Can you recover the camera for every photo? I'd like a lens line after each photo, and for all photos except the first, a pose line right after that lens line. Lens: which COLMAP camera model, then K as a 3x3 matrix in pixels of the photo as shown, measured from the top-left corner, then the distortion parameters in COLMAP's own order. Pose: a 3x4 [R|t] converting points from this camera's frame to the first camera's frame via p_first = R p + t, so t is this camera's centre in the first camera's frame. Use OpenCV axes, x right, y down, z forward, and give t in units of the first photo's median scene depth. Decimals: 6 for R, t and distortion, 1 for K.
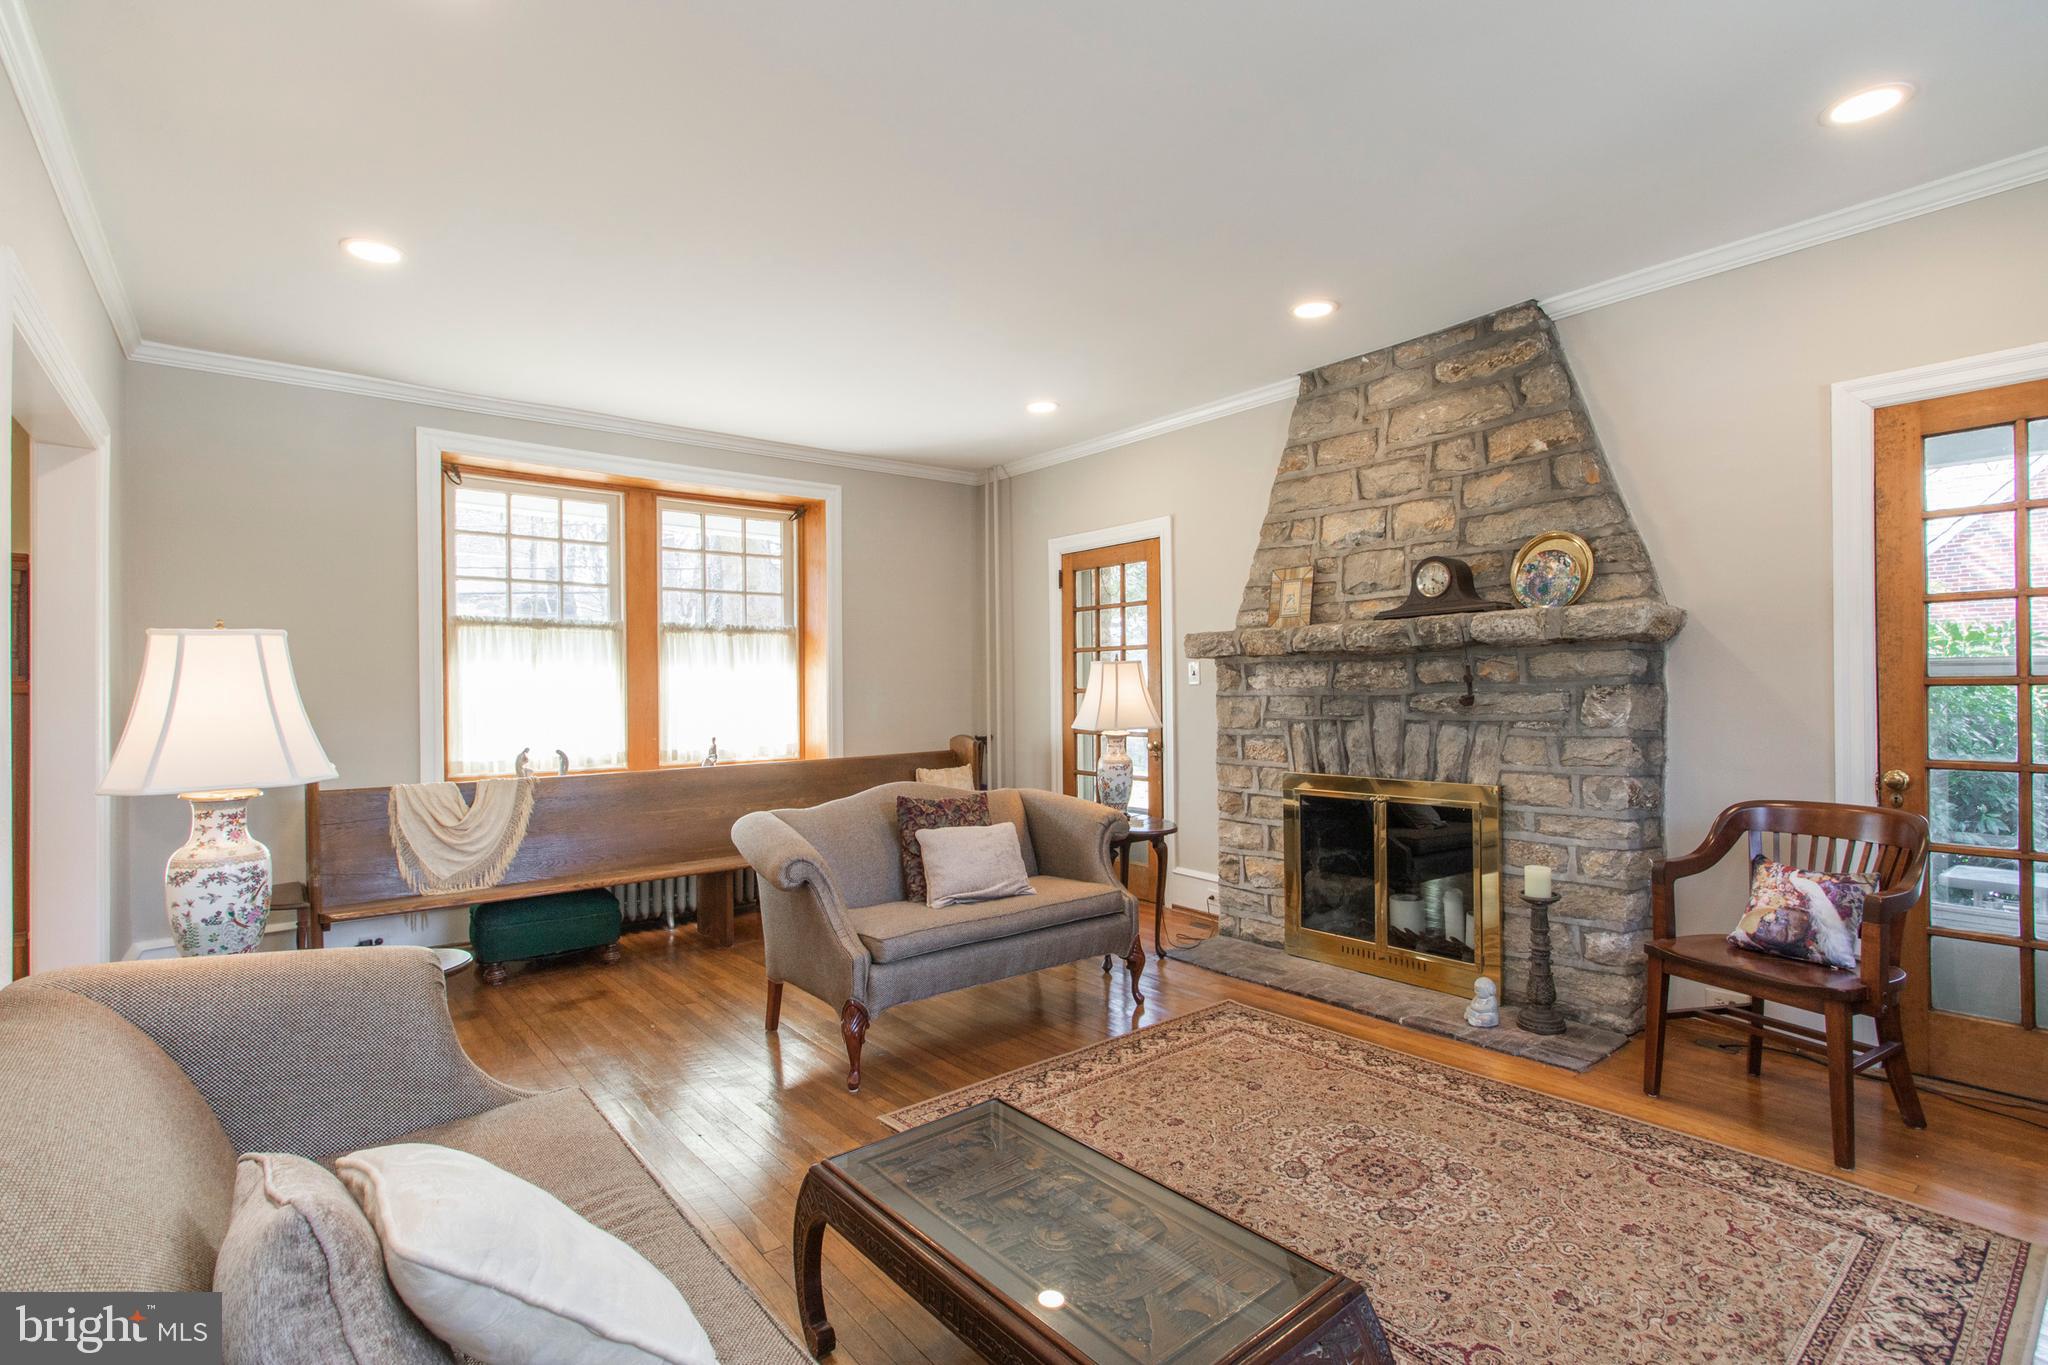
lens RADIAL K [[963.0, 0, 1046.8], [0, 963.0, 689.5], [0, 0, 1]] dist [0.001891, 0.000786]
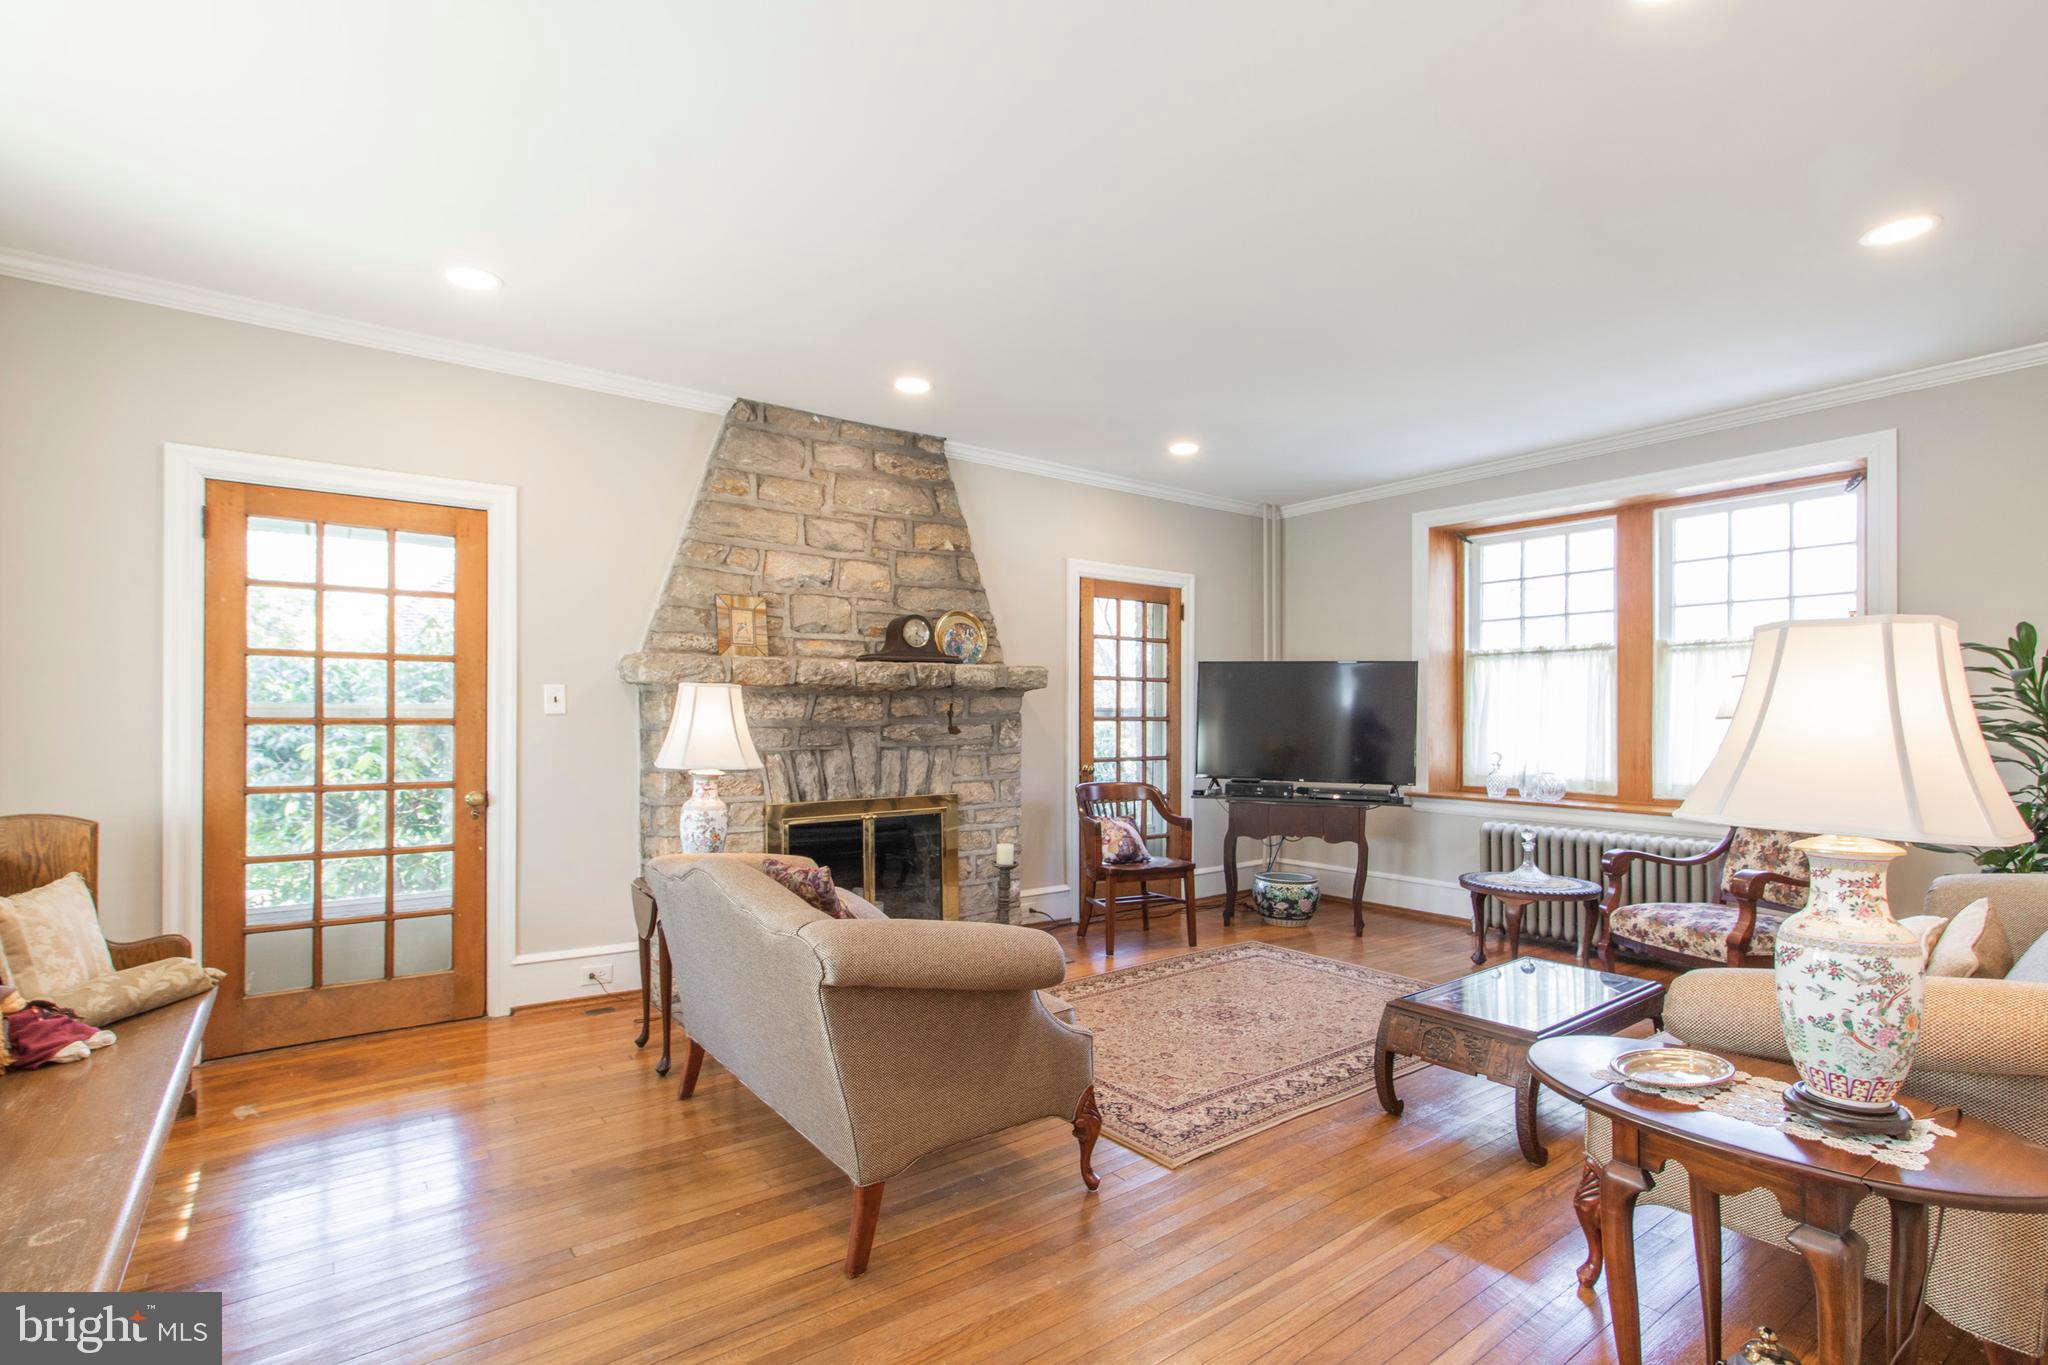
lens RADIAL K [[941.1, 0, 1015.3], [0, 941.1, 728.2], [0, 0, 1]] dist [-0.000402, 0.000277]
pose [[0.068562, 0.002981, 0.997642, -0.757135], [0.000973, 0.999995, -0.003055, 0.011692], [-0.997646, 0.001180, 0.068559, 0.743861]]
